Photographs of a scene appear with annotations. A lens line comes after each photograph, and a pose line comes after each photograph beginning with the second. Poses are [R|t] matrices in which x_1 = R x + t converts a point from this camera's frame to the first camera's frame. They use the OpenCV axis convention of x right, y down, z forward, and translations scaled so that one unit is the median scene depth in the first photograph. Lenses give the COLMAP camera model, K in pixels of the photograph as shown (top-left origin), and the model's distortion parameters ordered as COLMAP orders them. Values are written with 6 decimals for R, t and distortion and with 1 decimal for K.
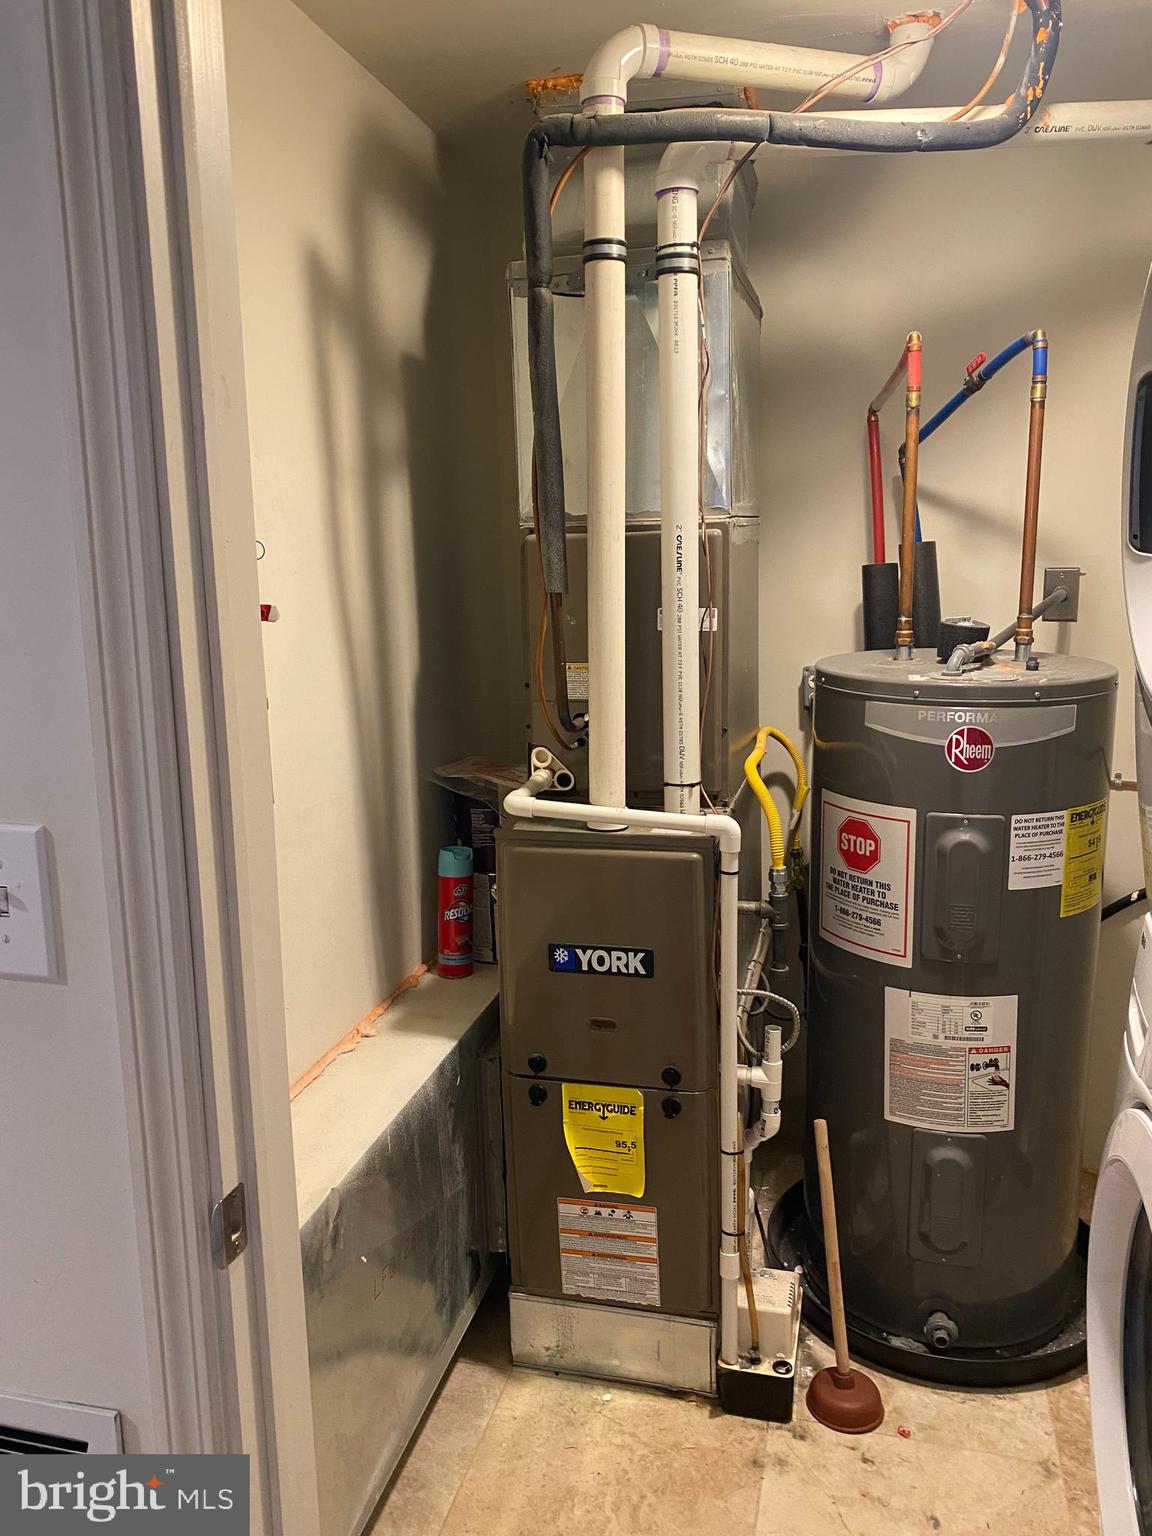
lens RADIAL K [[1167.3, 0, 572.5], [0, 1167.3, 763.8], [0, 0, 1]] dist [0.008186, -0.021035]
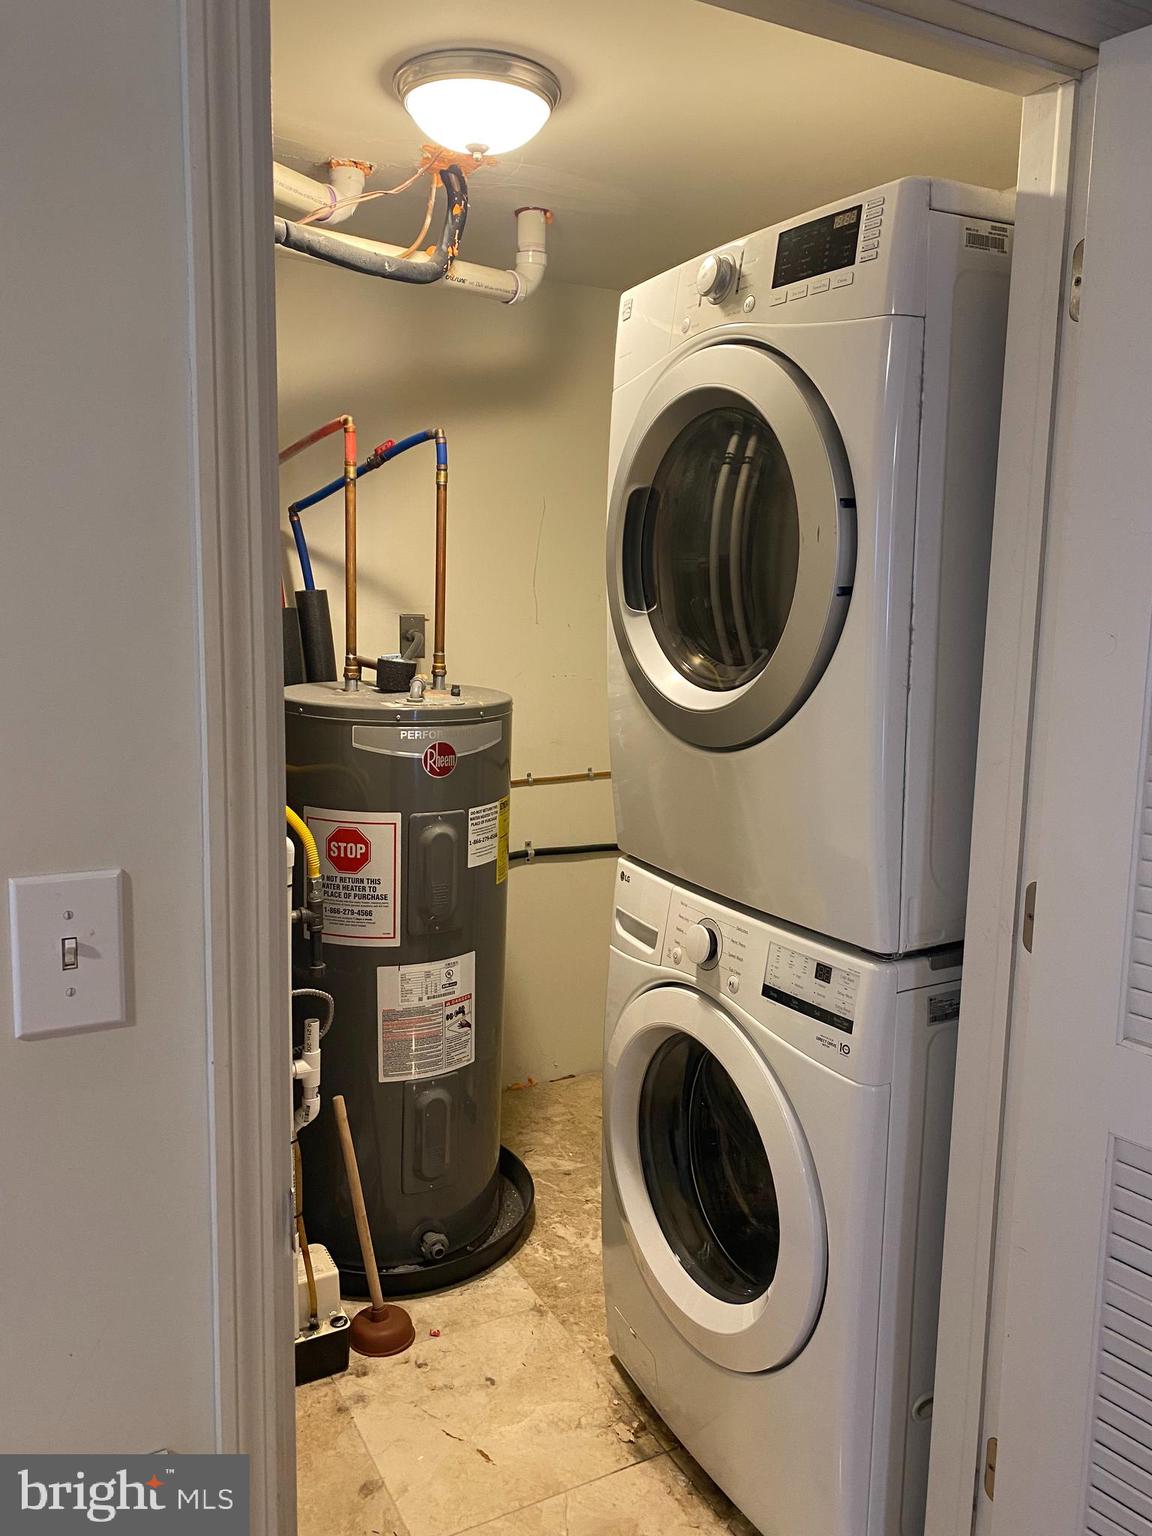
lens RADIAL K [[1167.3, 0, 576.4], [0, 1167.3, 763.8], [0, 0, 1]] dist [0.008186, -0.021035]
pose [[0.718886, -0.075462, 0.691020, -0.396104], [0.097235, 0.995233, 0.007527, -0.002787], [-0.688294, 0.061781, 0.722797, -0.000983]]
